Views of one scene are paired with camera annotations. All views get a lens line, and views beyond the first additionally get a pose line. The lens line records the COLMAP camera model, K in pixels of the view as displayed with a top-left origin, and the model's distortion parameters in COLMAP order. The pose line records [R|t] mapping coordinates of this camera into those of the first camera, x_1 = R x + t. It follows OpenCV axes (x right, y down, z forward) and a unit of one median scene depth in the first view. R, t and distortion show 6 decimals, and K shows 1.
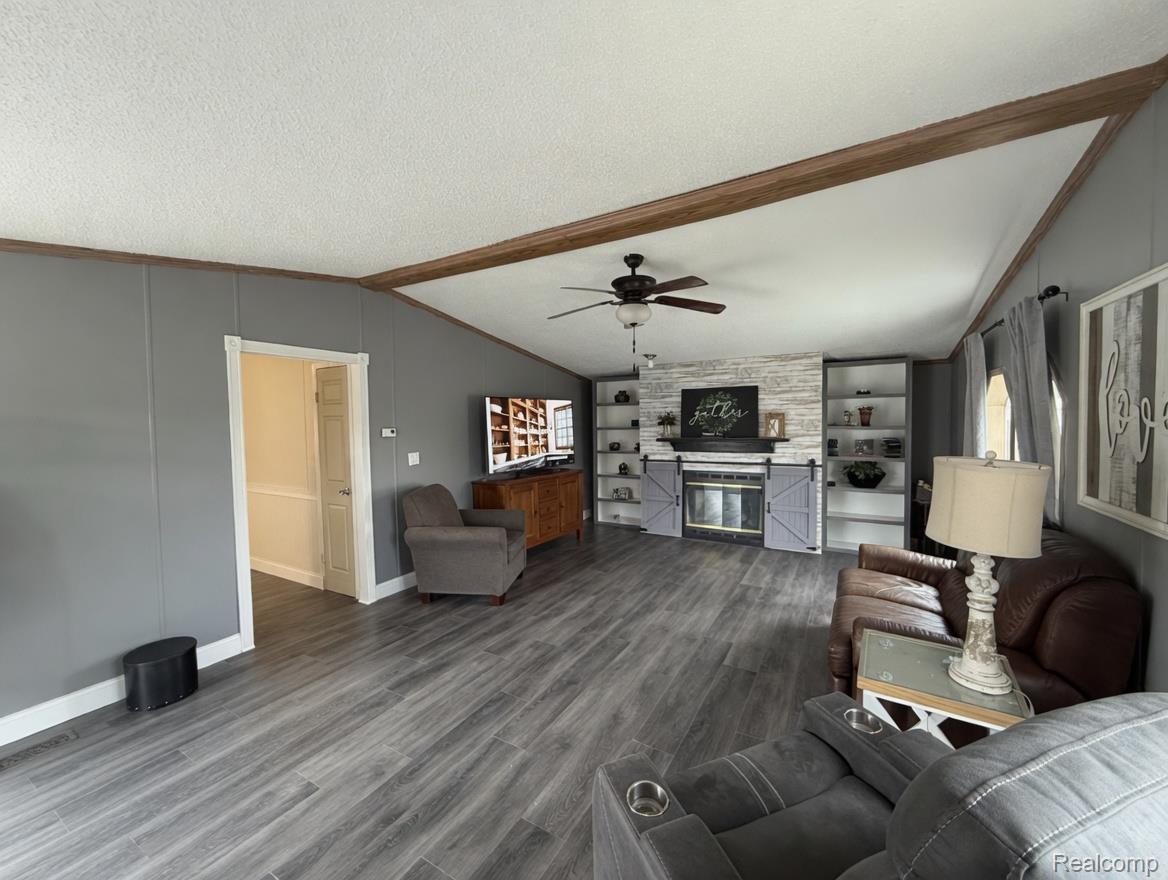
lens RADIAL K [[466.1, 0, 584.0], [0, 466.1, 440.0], [0, 0, 1]] dist [0.000306, -0.000019]
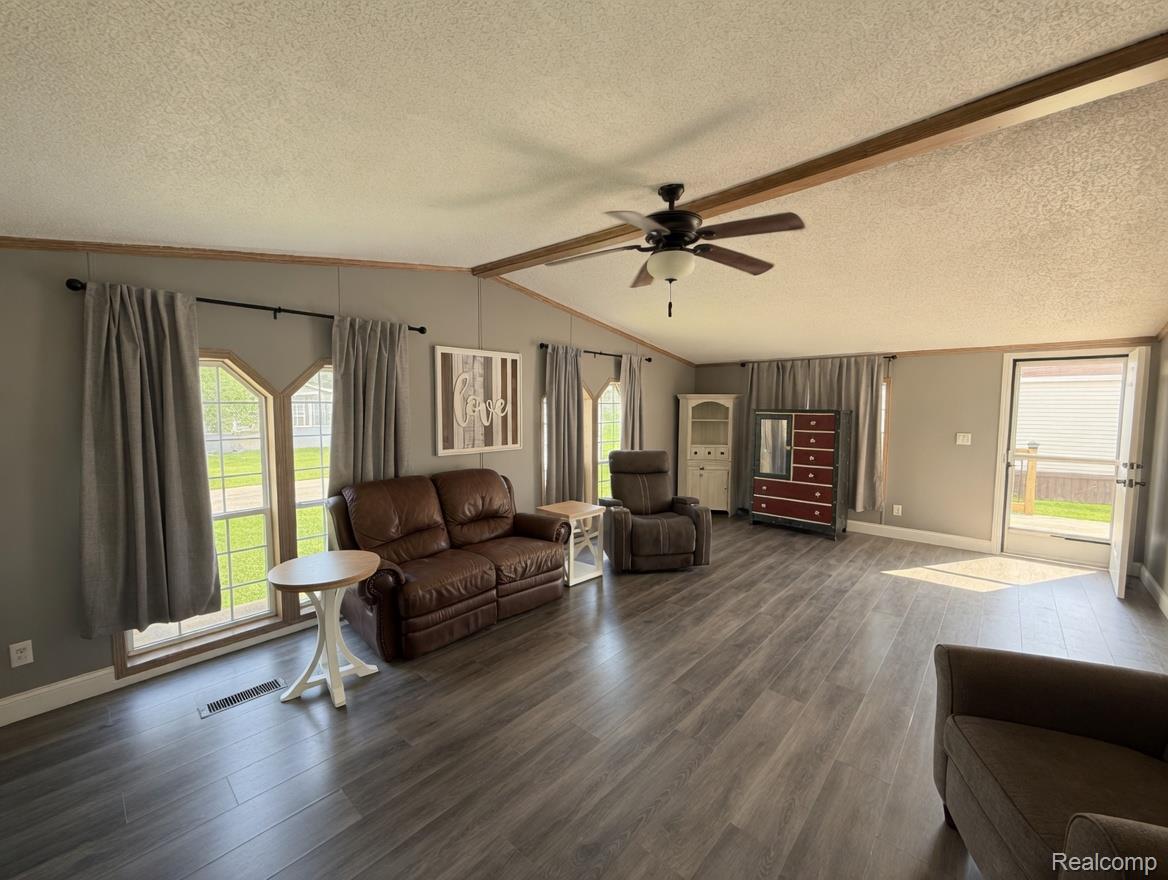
lens RADIAL K [[466.1, 0, 584.0], [0, 466.1, 440.0], [0, 0, 1]] dist [0.000306, -0.000019]
pose [[-0.977029, -0.002810, 0.213088, 0.096012], [0.020271, 0.994153, 0.106058, -0.083310], [-0.212141, 0.107941, -0.971260, 2.095163]]
